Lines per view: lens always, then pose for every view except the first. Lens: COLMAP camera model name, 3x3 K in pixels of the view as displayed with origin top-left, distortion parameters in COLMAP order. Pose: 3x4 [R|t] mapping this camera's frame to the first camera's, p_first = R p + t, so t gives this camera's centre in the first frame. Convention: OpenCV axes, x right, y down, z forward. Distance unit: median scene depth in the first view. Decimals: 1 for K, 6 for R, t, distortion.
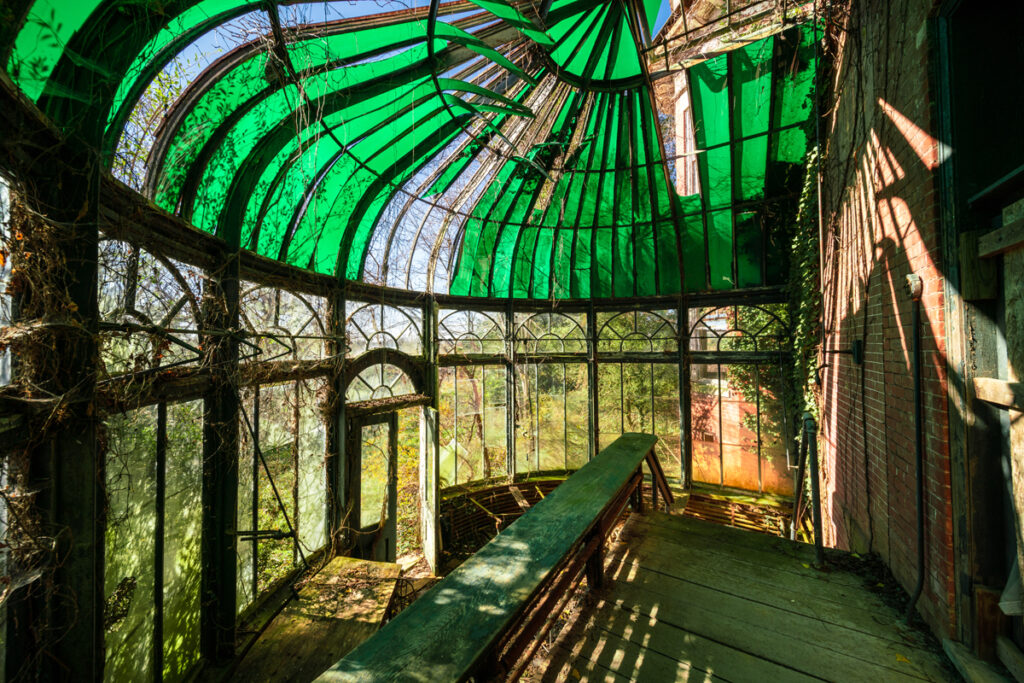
lens RADIAL K [[353.2, 0, 510.8], [0, 353.2, 339.1], [0, 0, 1]] dist [-0.000641, -0.000194]
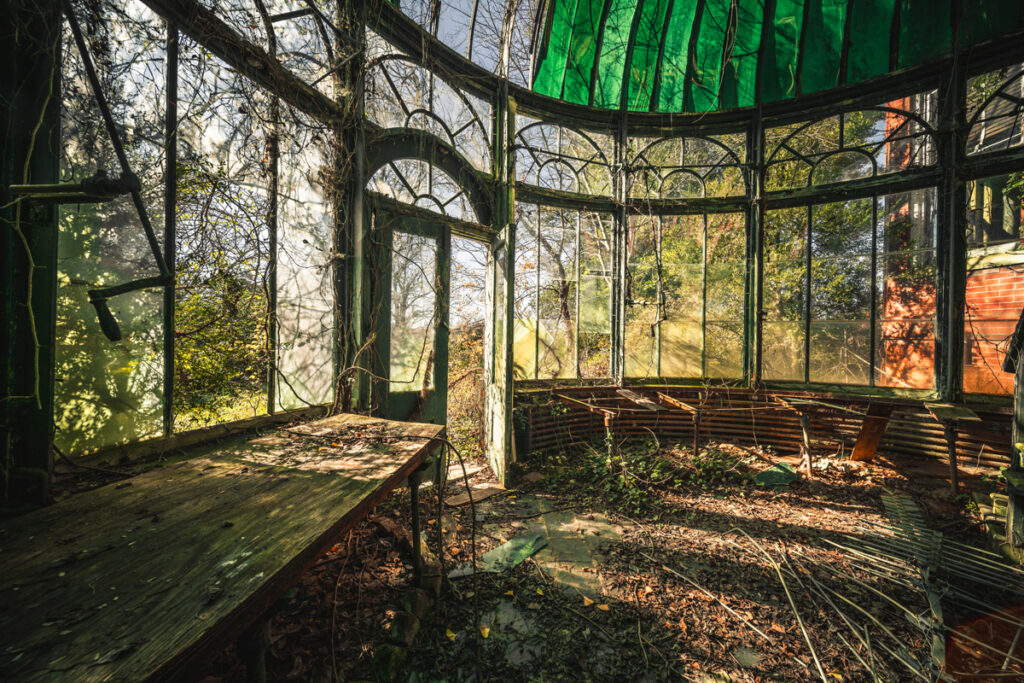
lens RADIAL K [[353.2, 0, 510.8], [0, 353.2, 339.1], [0, 0, 1]] dist [-0.000641, -0.000194]
pose [[0.979500, 0.022657, -0.200166, -0.087046], [-0.016918, 0.999397, 0.030334, 0.398440], [0.200733, -0.026325, 0.979292, 0.409631]]
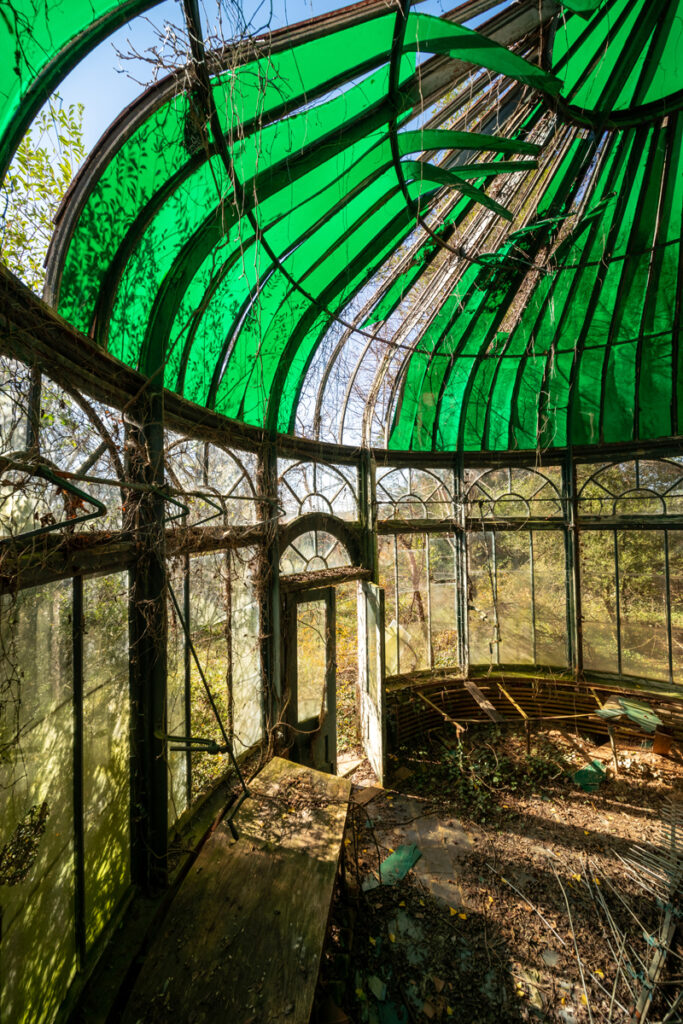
lens RADIAL K [[359.0, 0, 341.5], [0, 359.0, 512.0], [0, 0, 1]] dist [-0.000301, -0.000343]
pose [[0.973795, -0.014974, -0.226934, -0.110372], [0.016968, 0.999833, 0.006838, 0.020356], [0.226793, -0.010510, 0.973886, 0.170439]]
